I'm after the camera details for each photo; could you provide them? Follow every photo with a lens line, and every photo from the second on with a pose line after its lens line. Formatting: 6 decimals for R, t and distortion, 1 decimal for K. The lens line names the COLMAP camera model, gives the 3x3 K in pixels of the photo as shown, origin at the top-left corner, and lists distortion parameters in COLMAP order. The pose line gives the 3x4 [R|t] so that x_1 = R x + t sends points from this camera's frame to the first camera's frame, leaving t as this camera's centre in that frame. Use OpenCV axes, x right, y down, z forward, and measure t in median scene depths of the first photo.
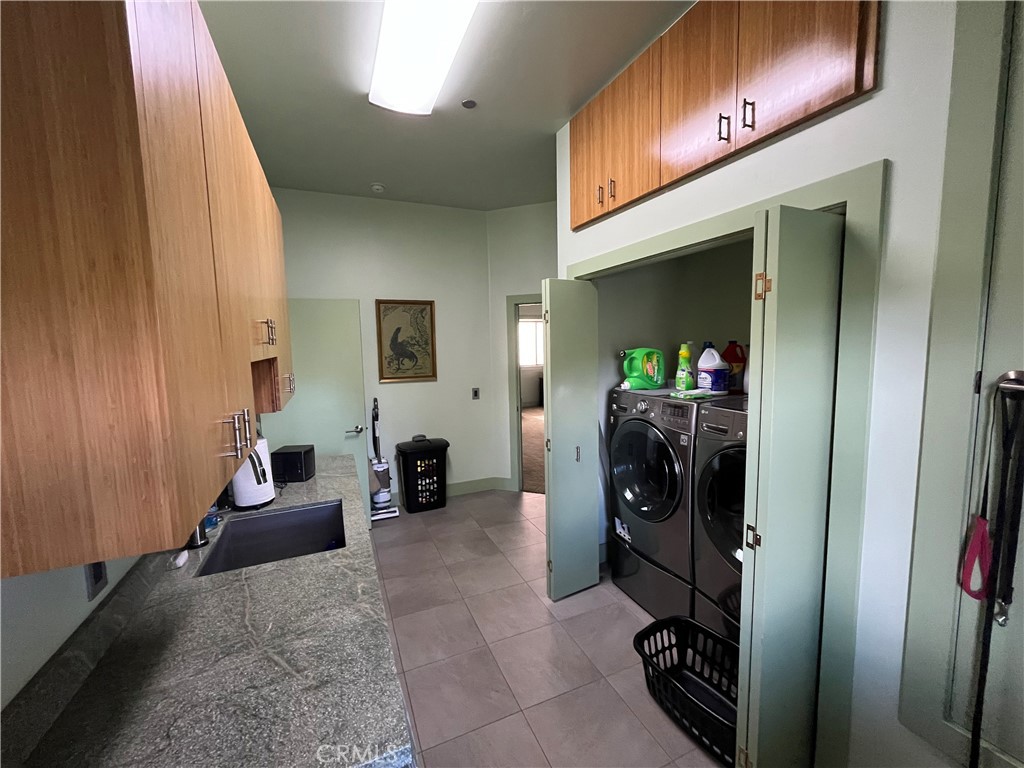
lens RADIAL K [[413.3, 0, 512.0], [0, 413.3, 384.0], [0, 0, 1]] dist [-0.000316, -0.000263]
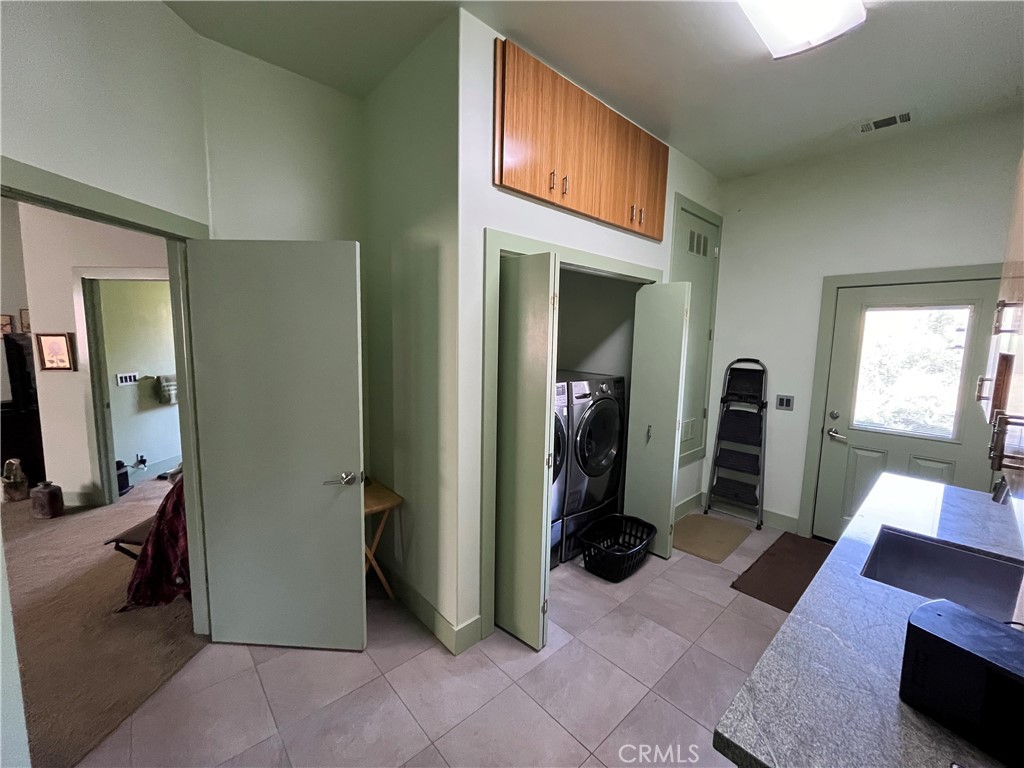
lens RADIAL K [[413.3, 0, 512.0], [0, 413.3, 384.0], [0, 0, 1]] dist [-0.000316, -0.000263]
pose [[-0.318217, -0.093609, 0.943385, -0.773927], [0.080173, 0.988891, 0.125168, -0.130963], [-0.944622, 0.115464, -0.307177, 1.581862]]
